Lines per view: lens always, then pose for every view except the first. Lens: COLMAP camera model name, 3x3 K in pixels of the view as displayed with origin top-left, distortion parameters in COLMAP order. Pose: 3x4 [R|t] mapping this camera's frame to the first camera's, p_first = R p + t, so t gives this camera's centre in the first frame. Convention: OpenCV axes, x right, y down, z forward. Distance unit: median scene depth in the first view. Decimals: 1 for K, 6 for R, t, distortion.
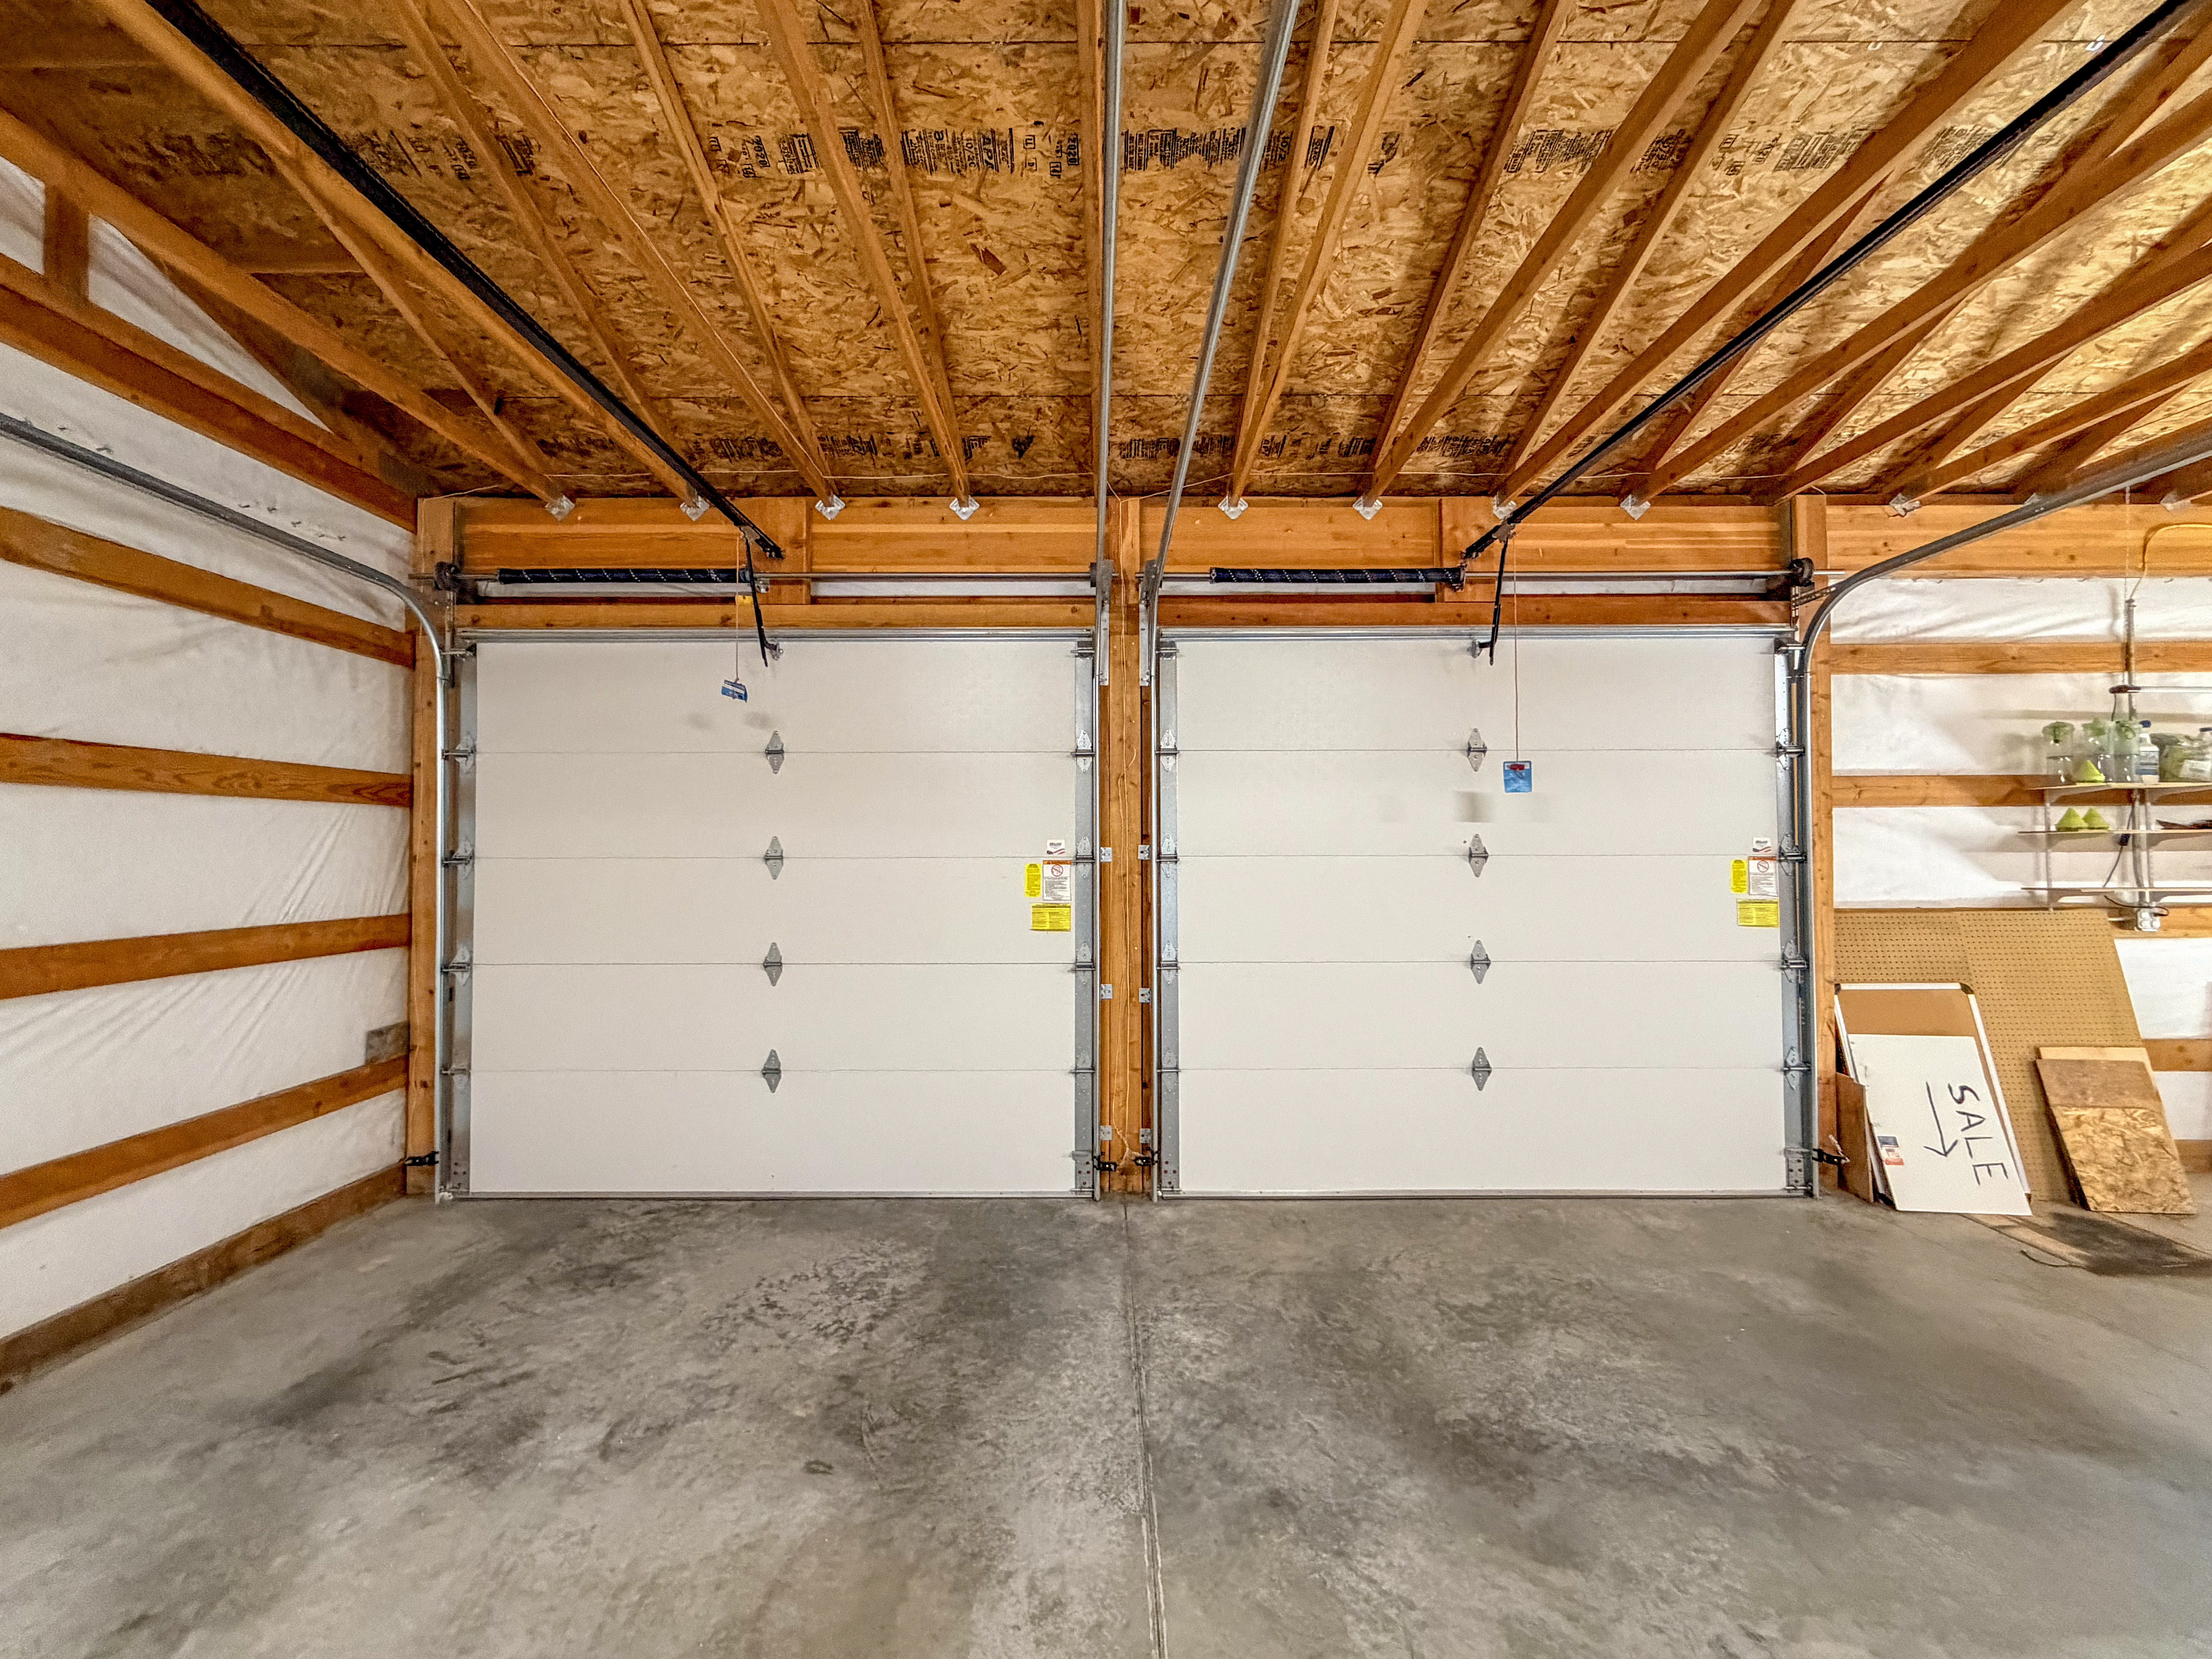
lens RADIAL K [[916.8, 0, 1096.1], [0, 916.8, 828.6], [0, 0, 1]] dist [0.001061, 0.000181]
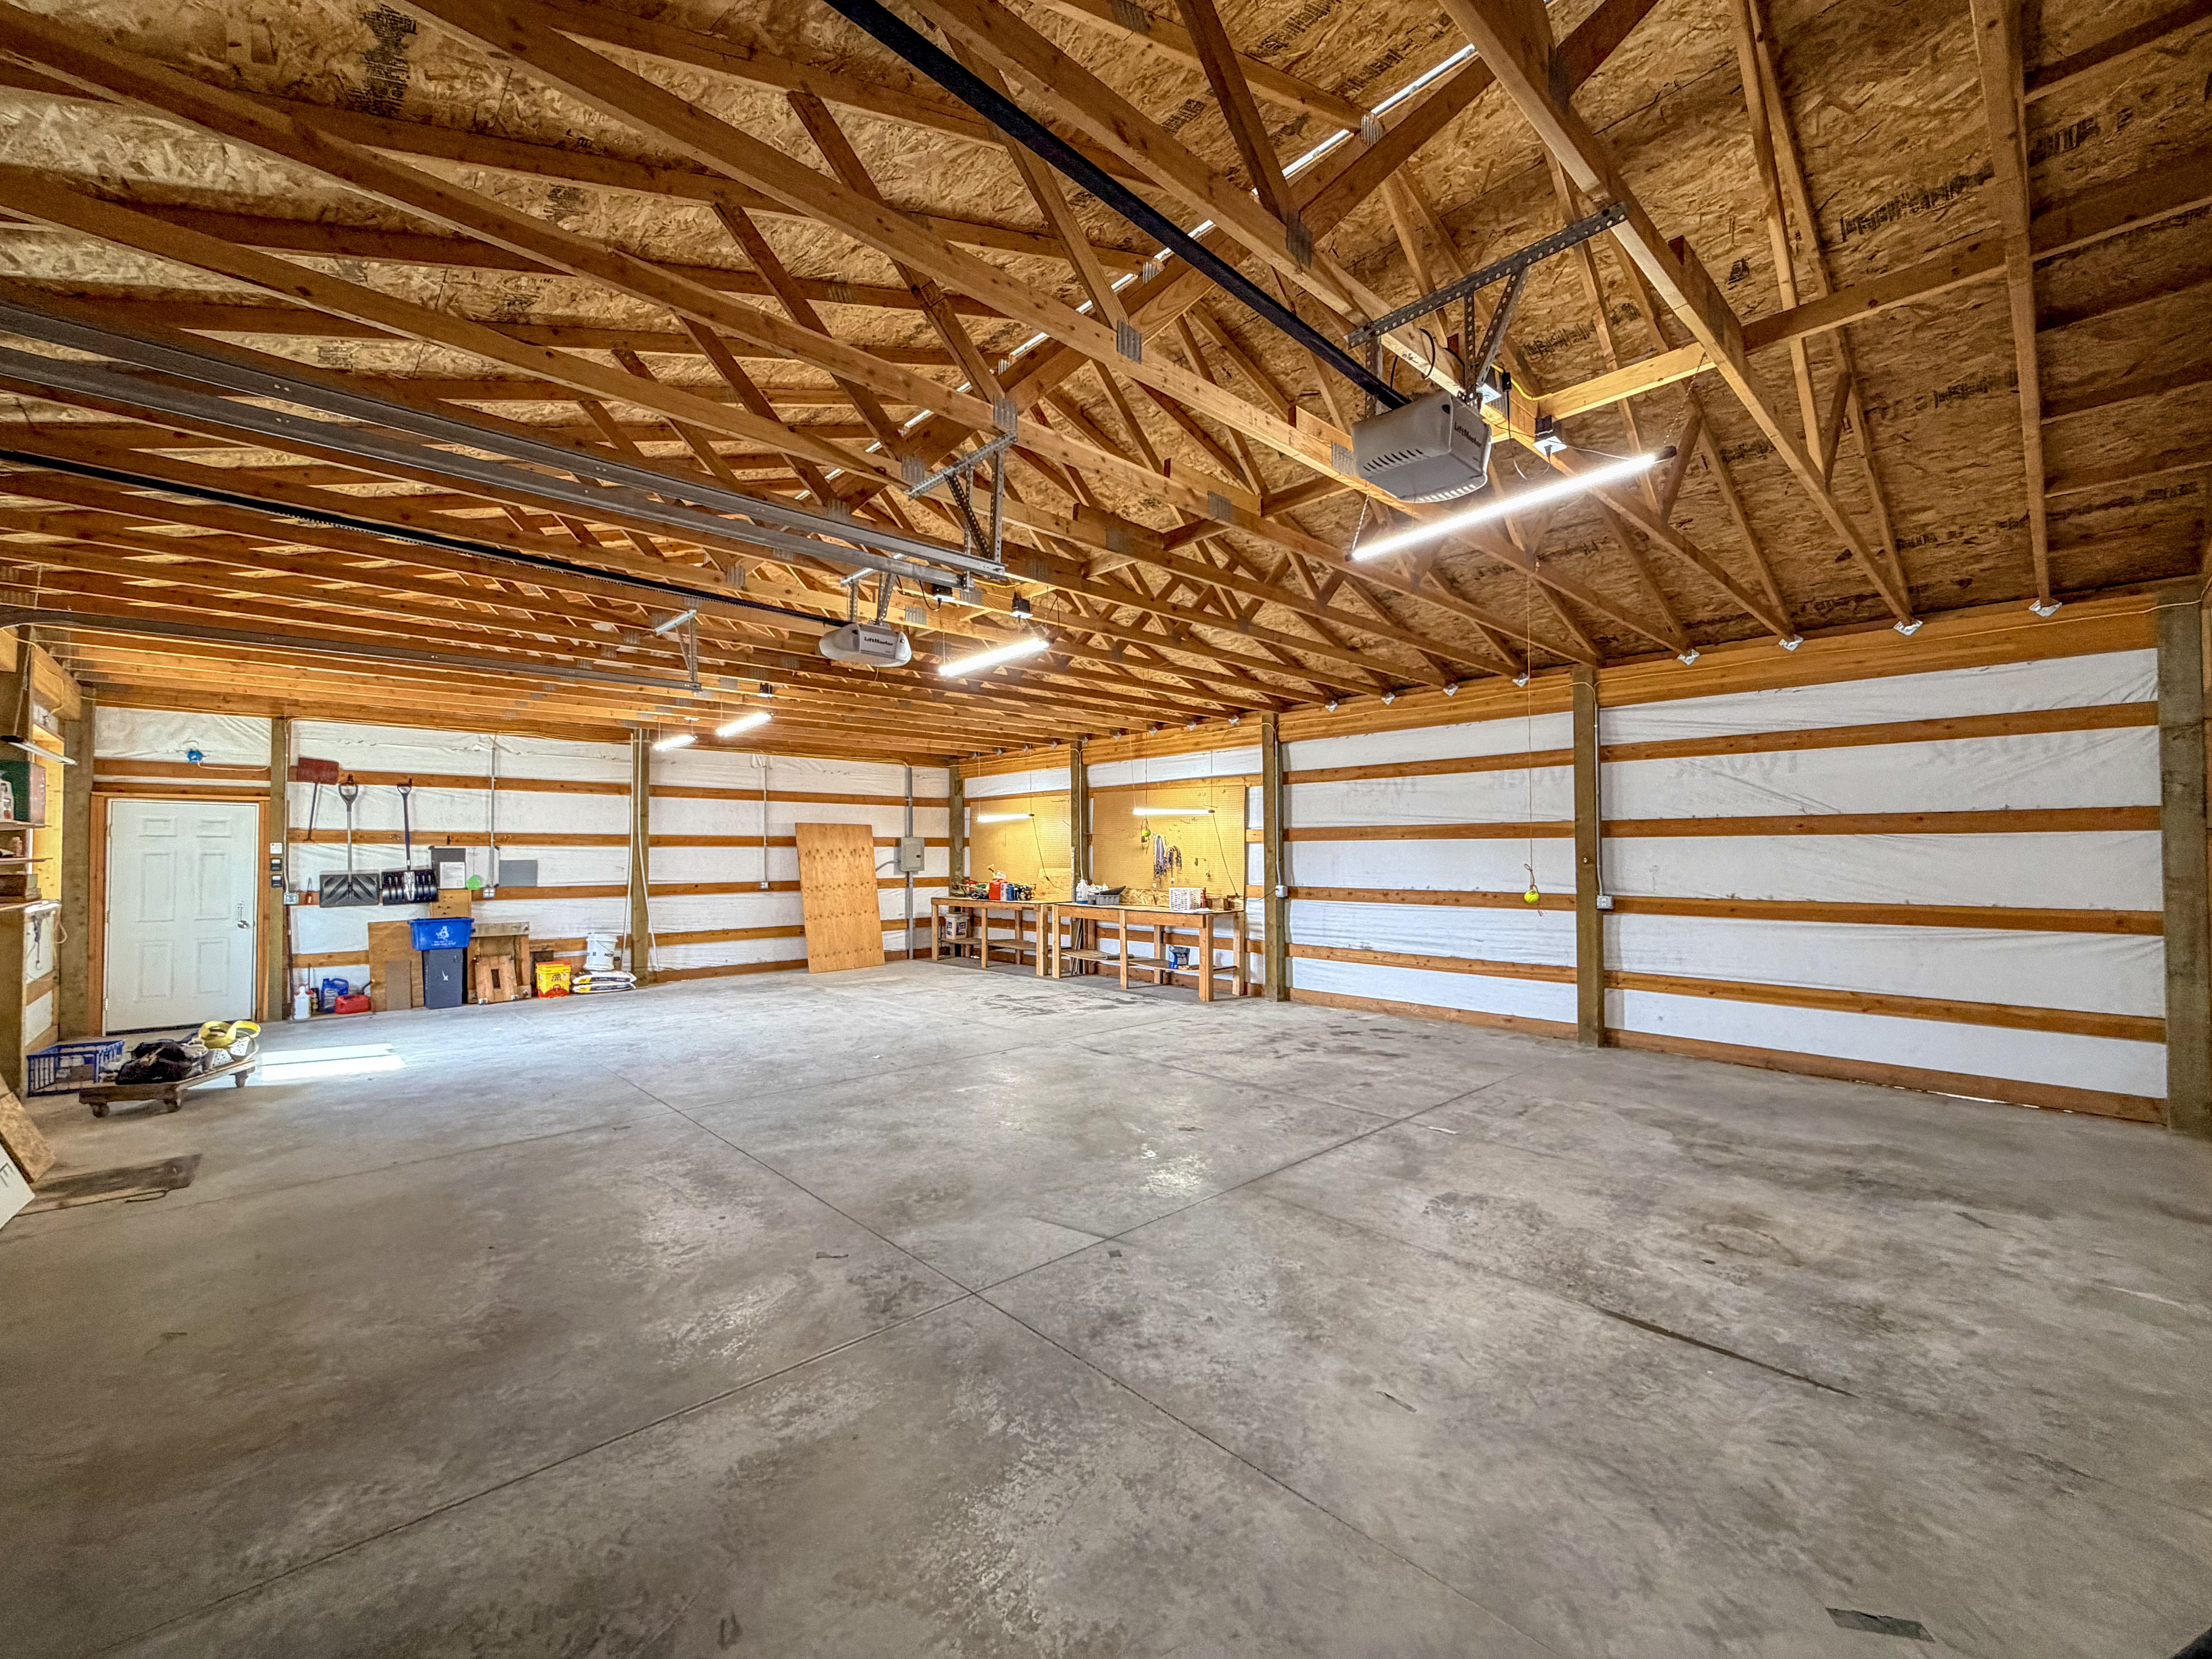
lens RADIAL K [[875.5, 0, 1096.7], [0, 875.5, 833.7], [0, 0, 1]] dist [-0.001547, -0.001571]
pose [[-0.684586, 0.019967, 0.728659, -0.746972], [-0.008494, 0.999338, -0.035365, -0.000803], [-0.728883, -0.030399, -0.683963, 0.878314]]
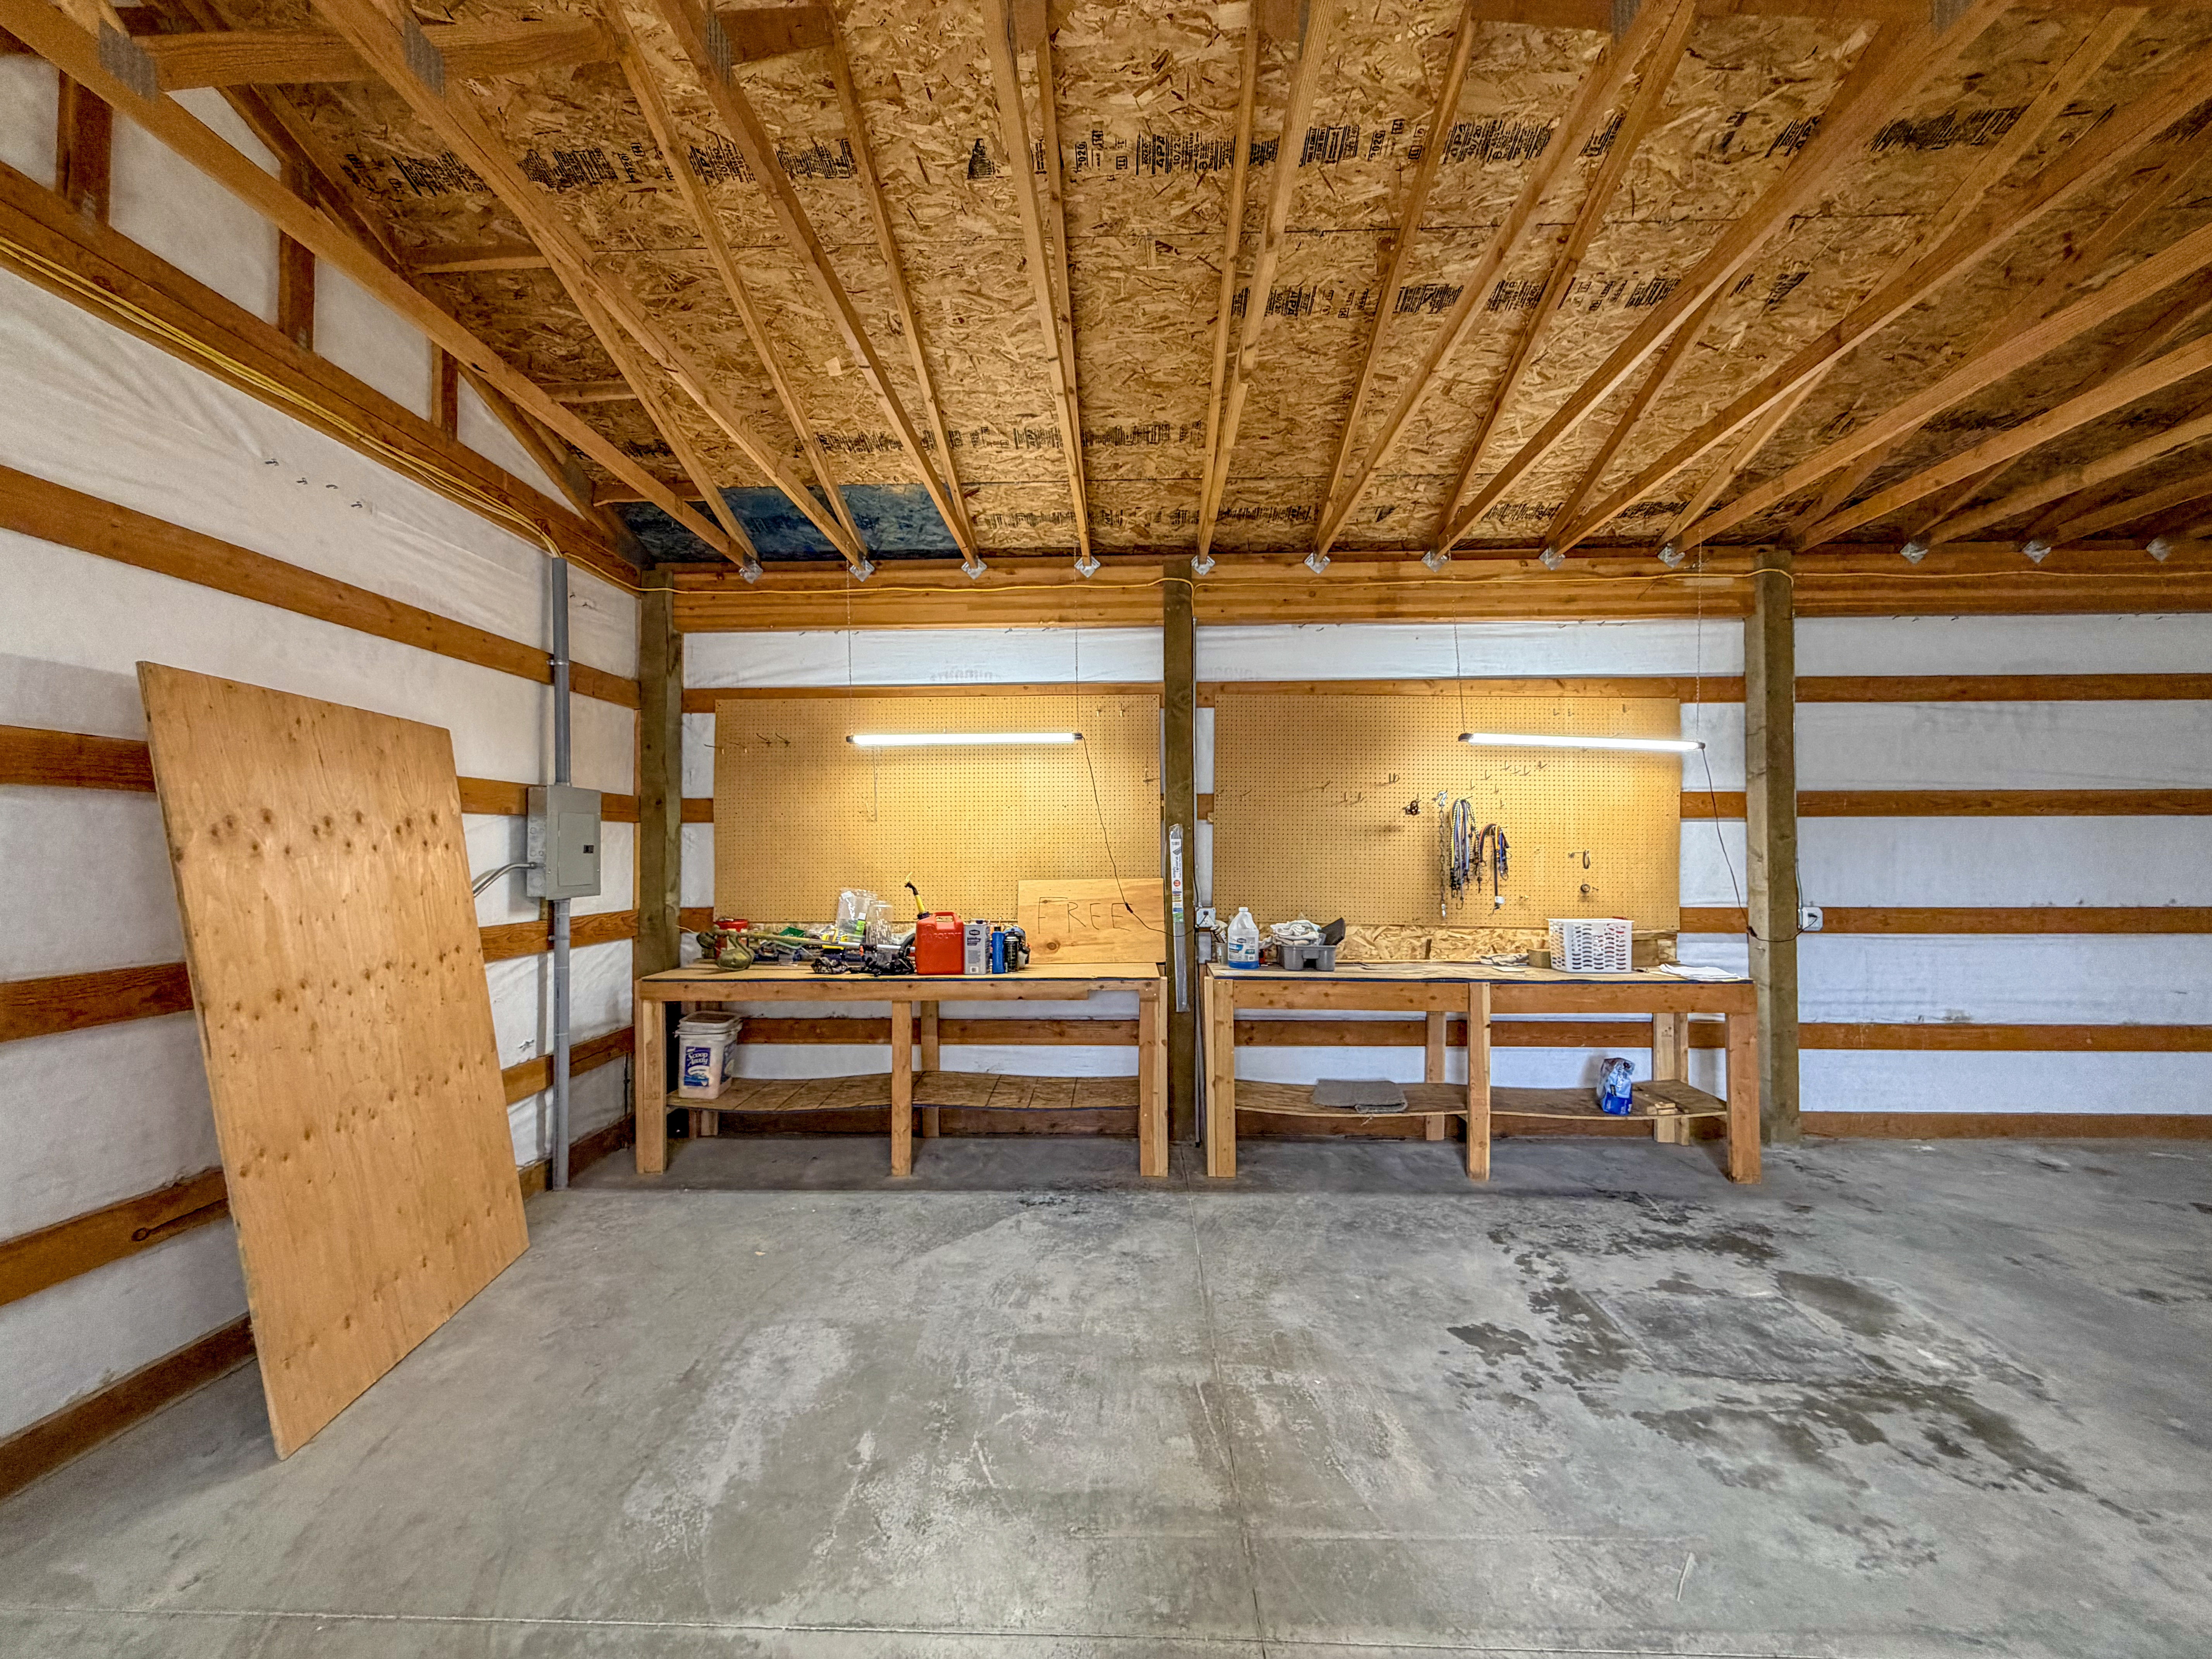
lens RADIAL K [[884.9, 0, 1099.8], [0, 884.9, 833.0], [0, 0, 1]] dist [-0.001267, 0.000235]
pose [[-0.998824, 0.004584, 0.048275, 1.841203], [0.002727, 0.999256, -0.038467, -0.004208], [-0.048416, -0.038290, -0.998093, -0.012659]]
